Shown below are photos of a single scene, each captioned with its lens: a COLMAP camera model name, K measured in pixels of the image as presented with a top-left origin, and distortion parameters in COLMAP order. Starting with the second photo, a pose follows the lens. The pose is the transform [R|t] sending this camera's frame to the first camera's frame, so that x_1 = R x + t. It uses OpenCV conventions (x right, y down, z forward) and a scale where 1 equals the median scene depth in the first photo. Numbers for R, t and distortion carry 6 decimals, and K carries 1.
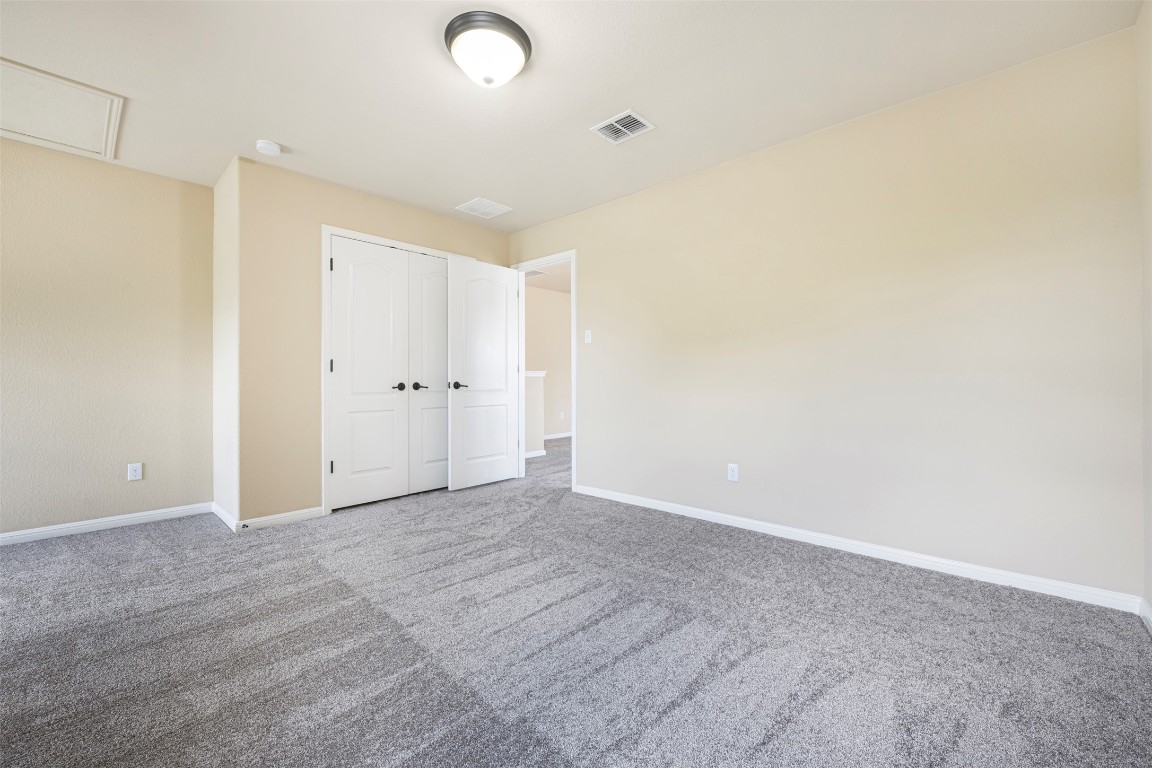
lens RADIAL K [[460.9, 0, 572.1], [0, 460.9, 379.6], [0, 0, 1]] dist [-0.008691, 0.001125]
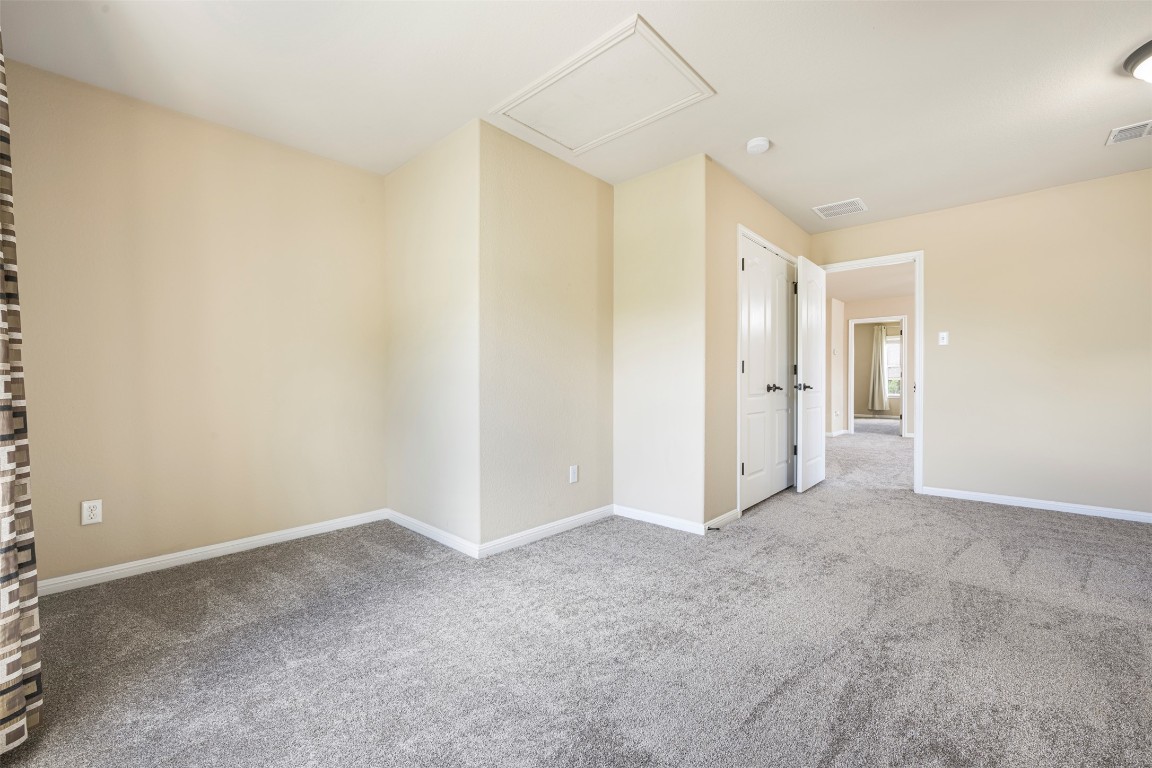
lens RADIAL K [[460.9, 0, 576.0], [0, 460.9, 381.8], [0, 0, 1]] dist [-0.008691, 0.001125]
pose [[0.999988, 0.002190, 0.004340, -0.893518], [-0.002181, 0.999996, -0.001951, 0.004895], [-0.004345, 0.001942, 0.999989, 0.007802]]
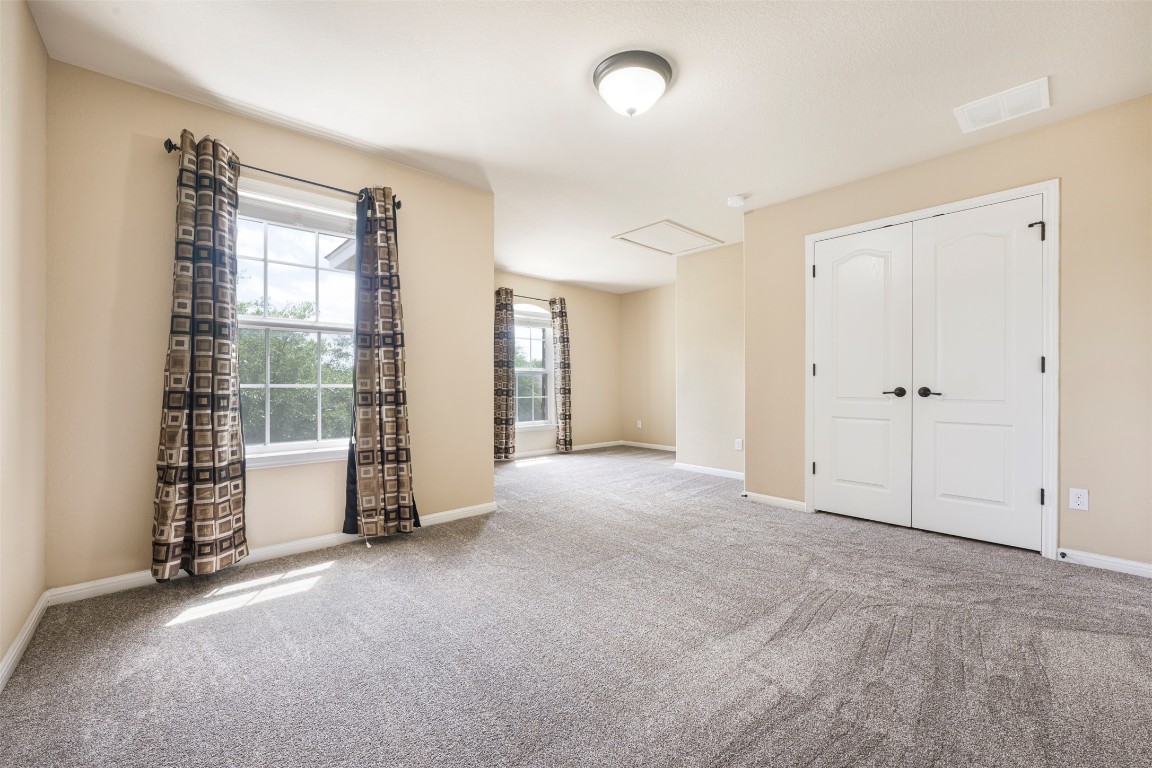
lens RADIAL K [[460.9, 0, 573.8], [0, 460.9, 385.7], [0, 0, 1]] dist [-0.008691, 0.001125]
pose [[-0.094260, 0.008622, -0.995510, 0.556590], [0.003312, 0.999960, 0.008347, -0.005257], [0.995542, -0.002510, -0.094284, 0.566786]]
